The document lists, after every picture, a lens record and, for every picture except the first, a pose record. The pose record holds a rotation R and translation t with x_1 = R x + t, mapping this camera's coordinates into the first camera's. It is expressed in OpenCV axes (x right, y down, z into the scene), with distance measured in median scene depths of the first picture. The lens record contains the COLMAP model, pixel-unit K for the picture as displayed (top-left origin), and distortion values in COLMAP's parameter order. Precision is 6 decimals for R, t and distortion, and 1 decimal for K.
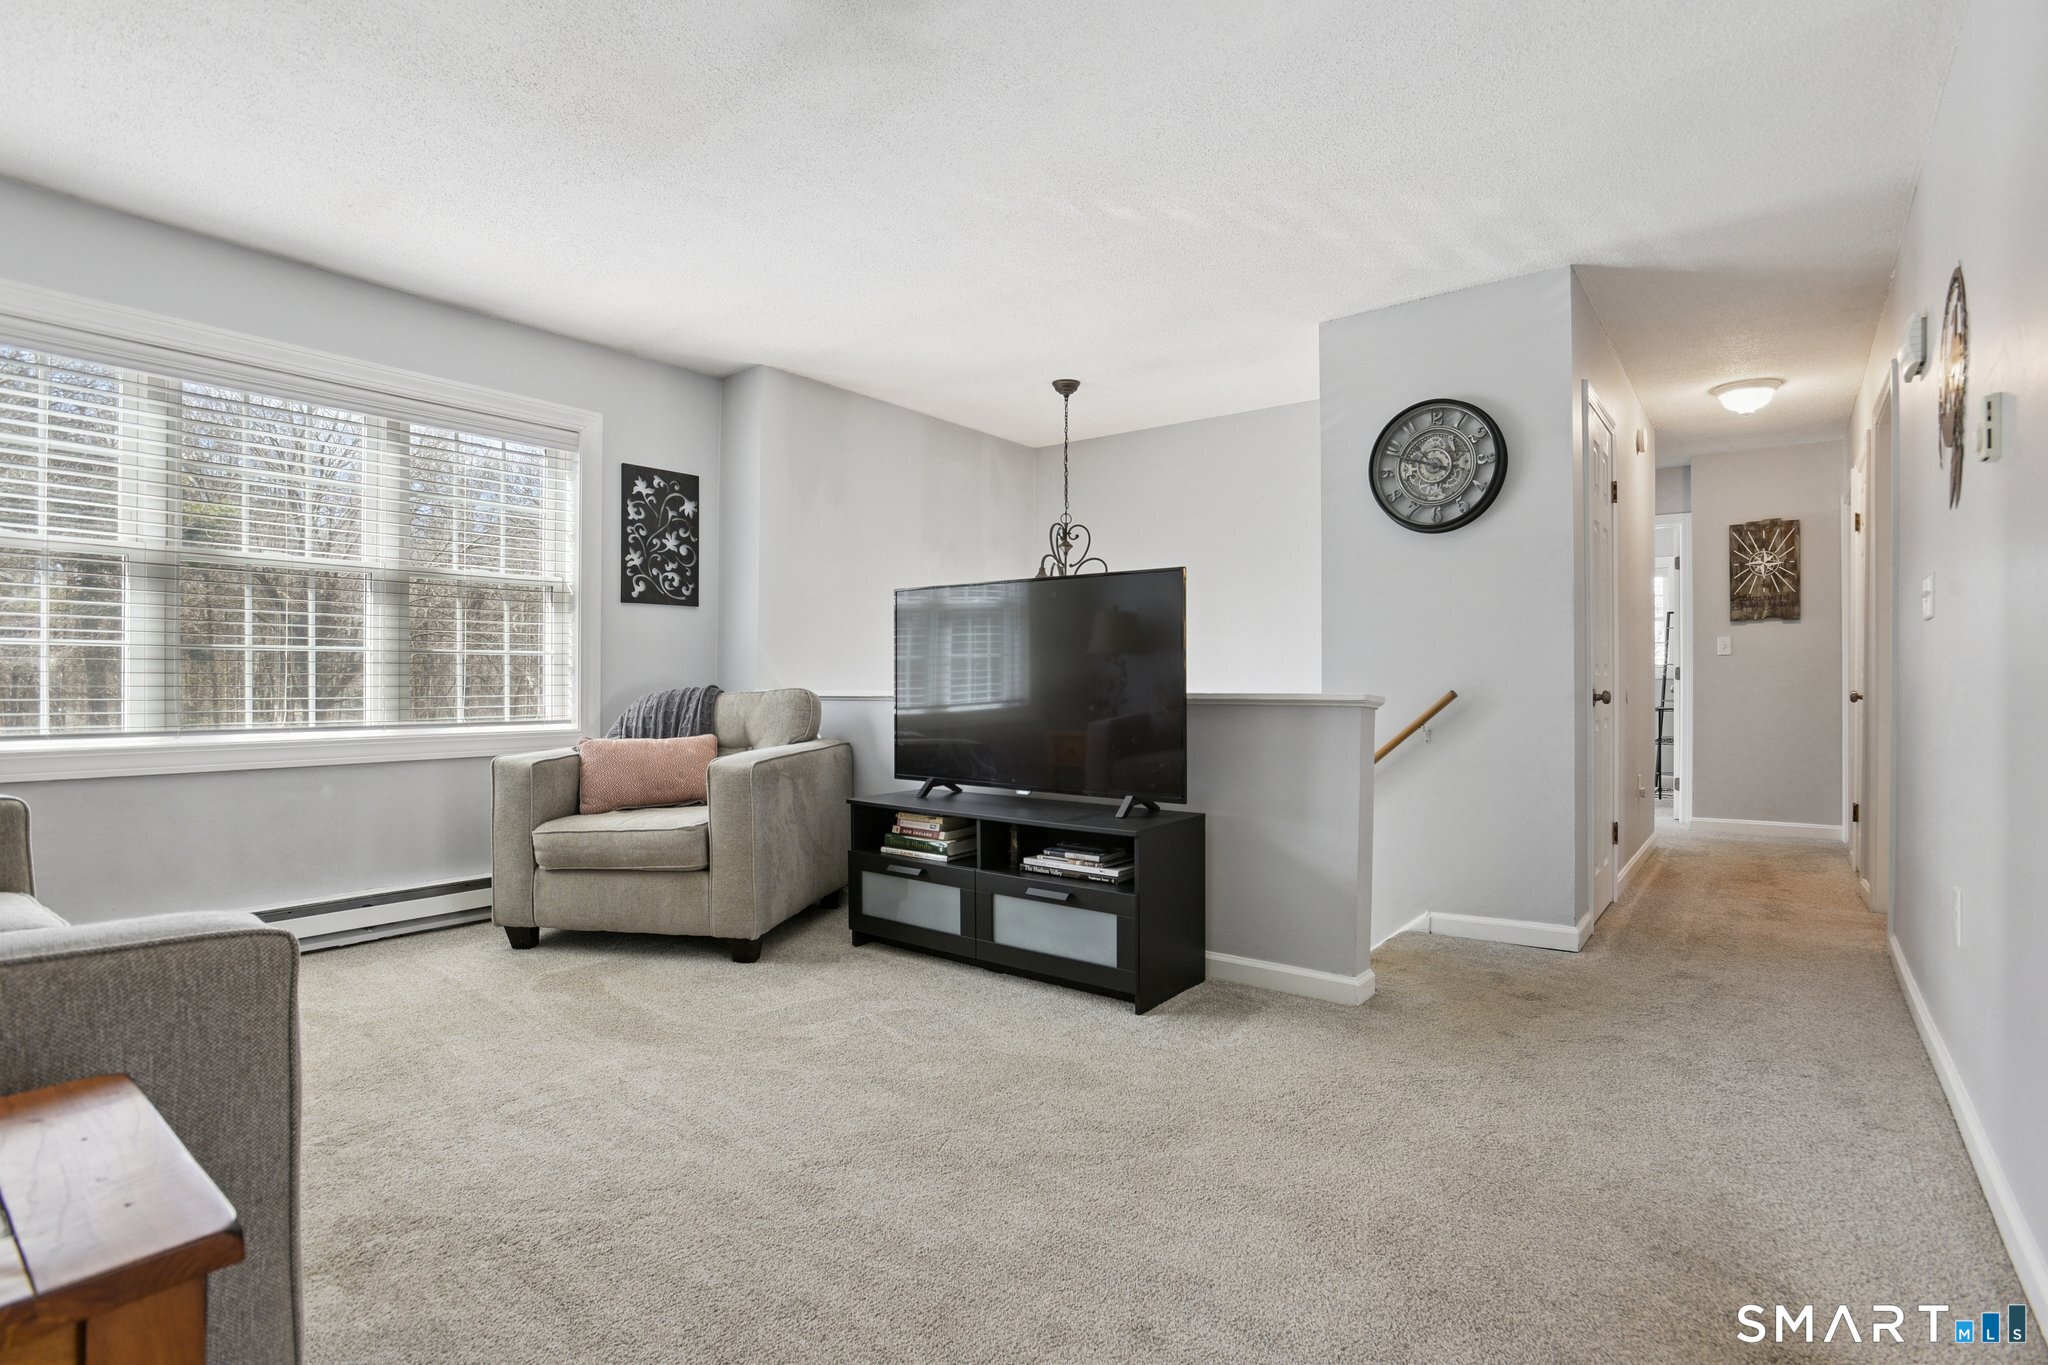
lens RADIAL K [[1000.6, 0, 1023.3], [0, 1000.6, 678.3], [0, 0, 1]] dist [-0.040480, 0.014375]
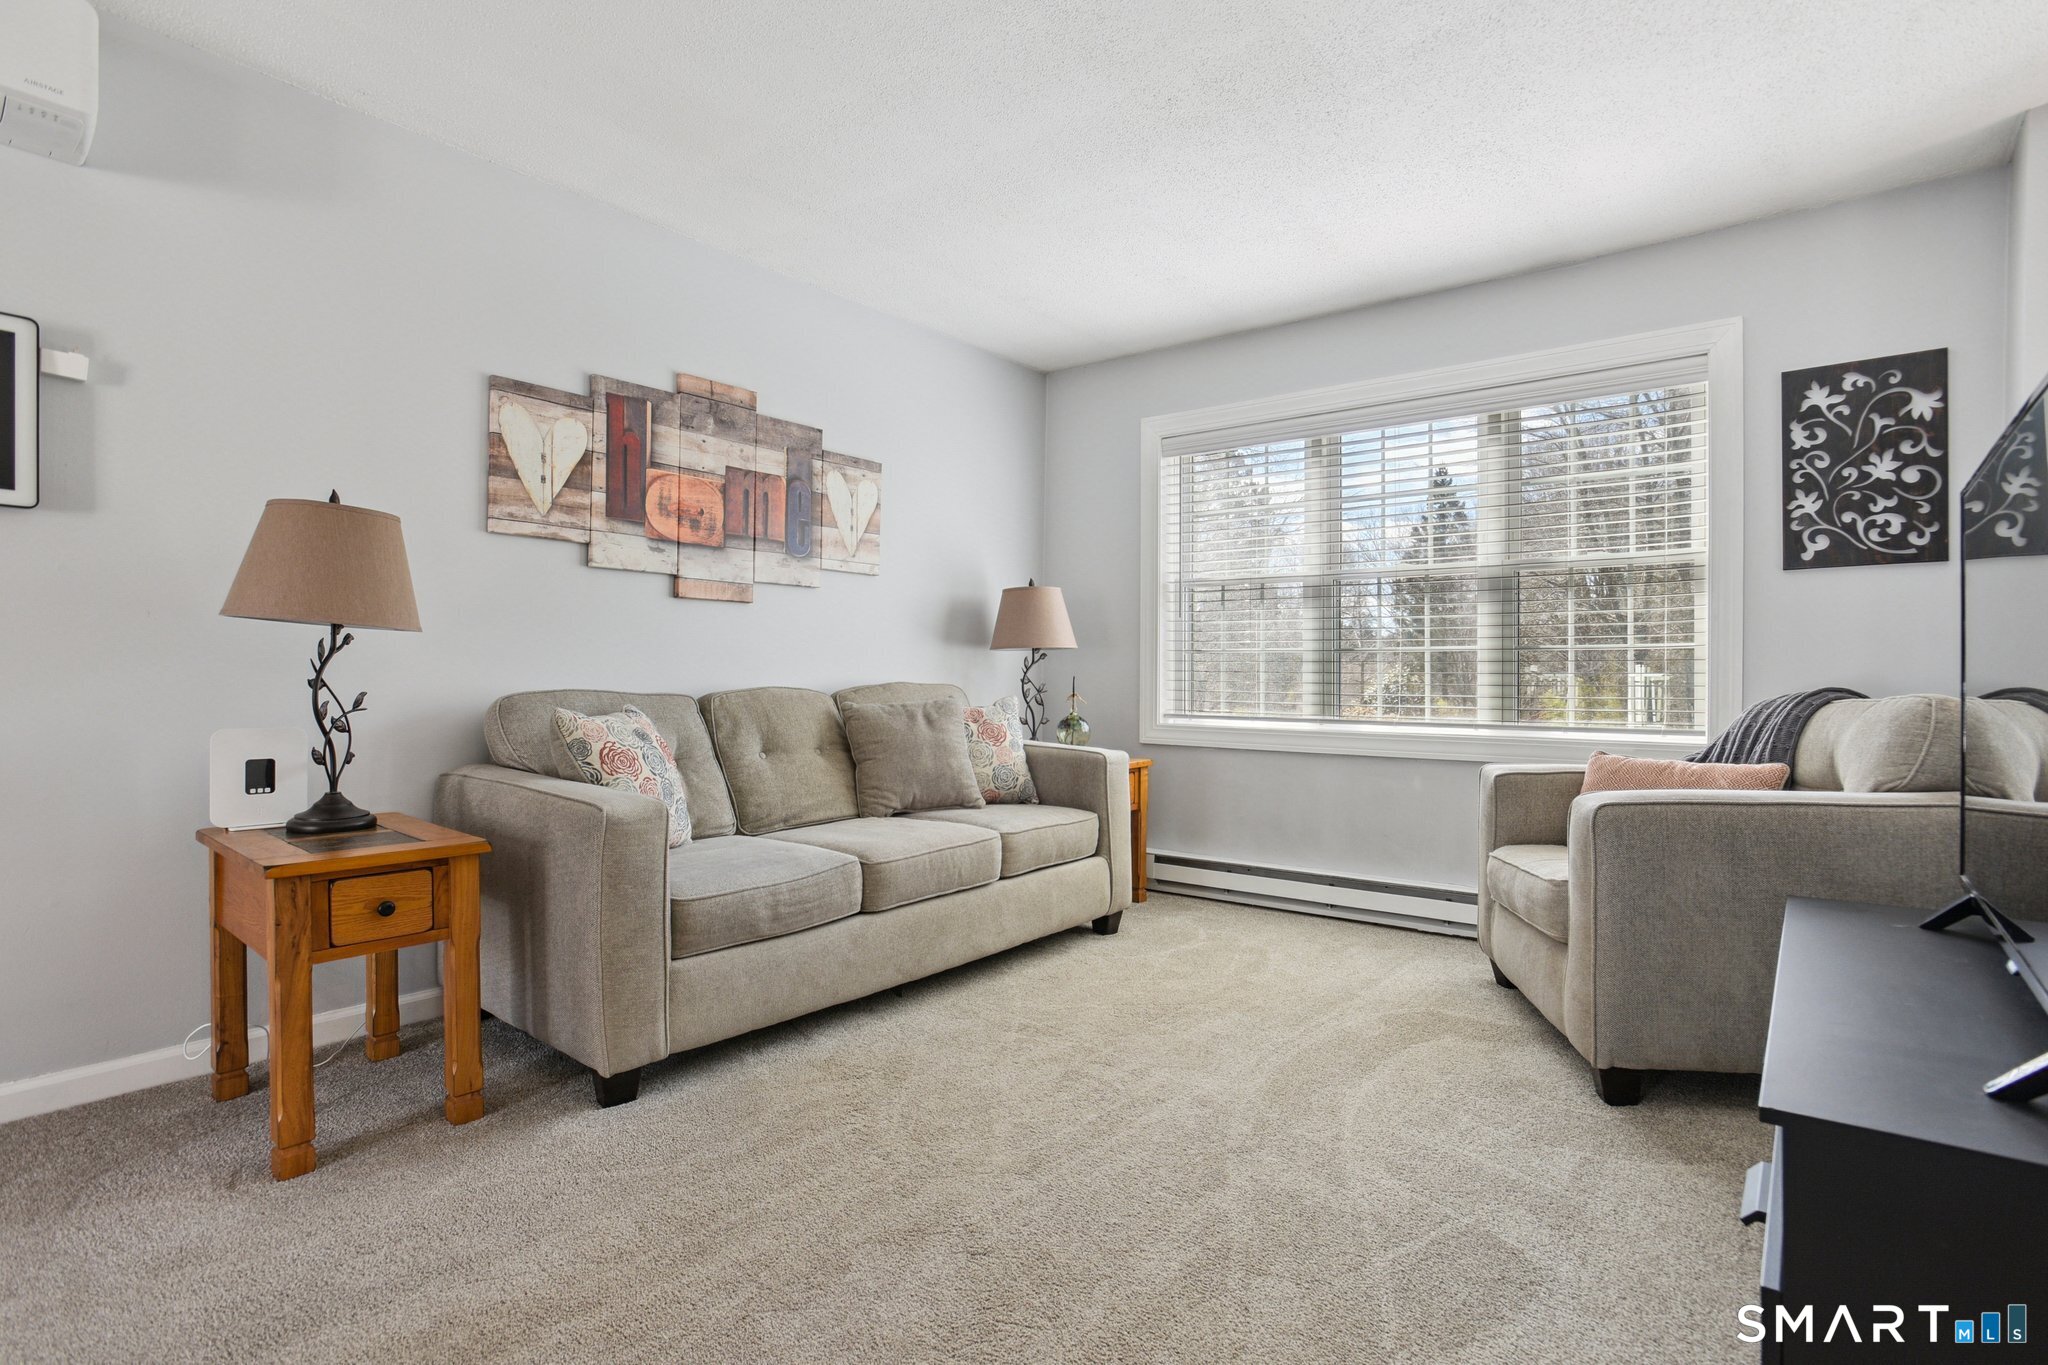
lens RADIAL K [[1000.6, 0, 1044.3], [0, 1000.6, 678.7], [0, 0, 1]] dist [-0.040480, 0.014375]
pose [[-0.007840, 0.003847, -0.999962, 0.295093], [0.001636, 0.999991, 0.003834, -0.002478], [0.999968, -0.001606, -0.007846, 0.473427]]
